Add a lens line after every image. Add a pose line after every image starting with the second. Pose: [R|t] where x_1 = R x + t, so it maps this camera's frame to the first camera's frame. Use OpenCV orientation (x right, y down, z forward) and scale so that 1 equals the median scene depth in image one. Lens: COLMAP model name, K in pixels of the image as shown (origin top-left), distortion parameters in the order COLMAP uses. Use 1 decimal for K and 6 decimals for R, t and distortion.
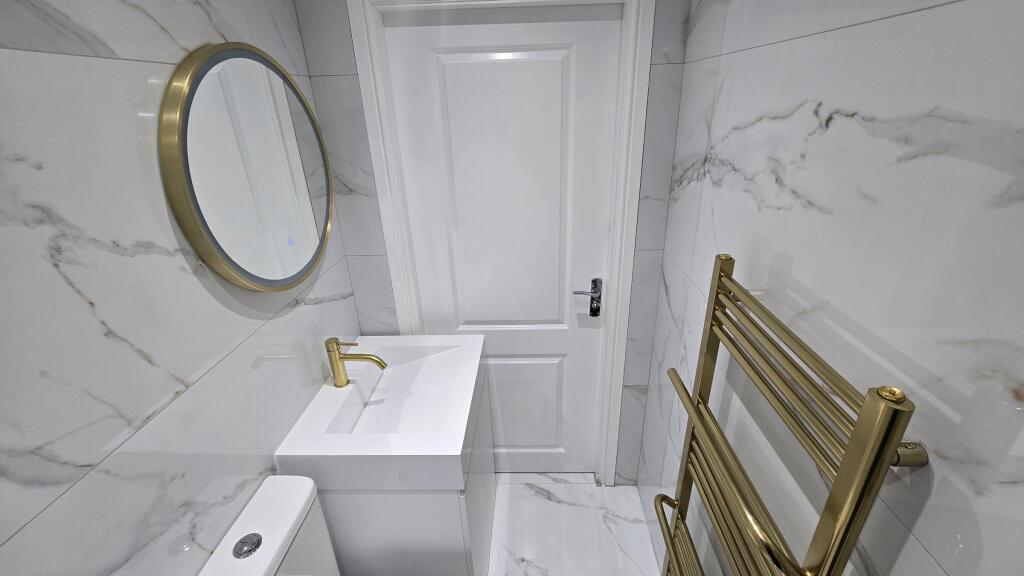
lens RADIAL K [[417.6, 0, 514.2], [0, 417.6, 283.6], [0, 0, 1]] dist [-0.000785, -0.000062]
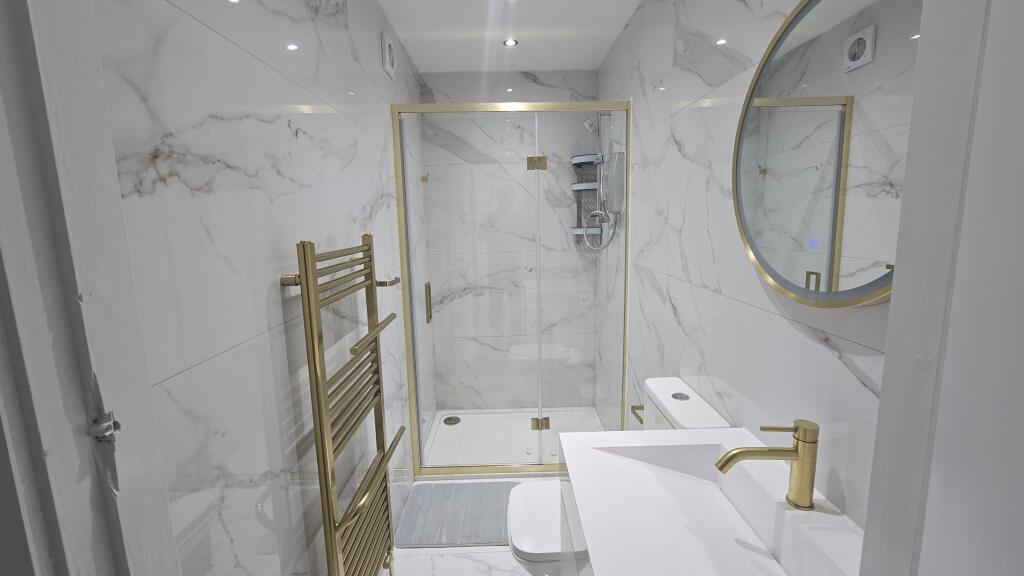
lens RADIAL K [[417.6, 0, 511.5], [0, 417.6, 282.4], [0, 0, 1]] dist [-0.000785, -0.000062]
pose [[-0.996944, 0.062349, -0.047066, 0.010287], [0.026810, 0.838974, 0.543511, -0.521699], [0.073375, 0.540589, -0.838081, 1.876257]]
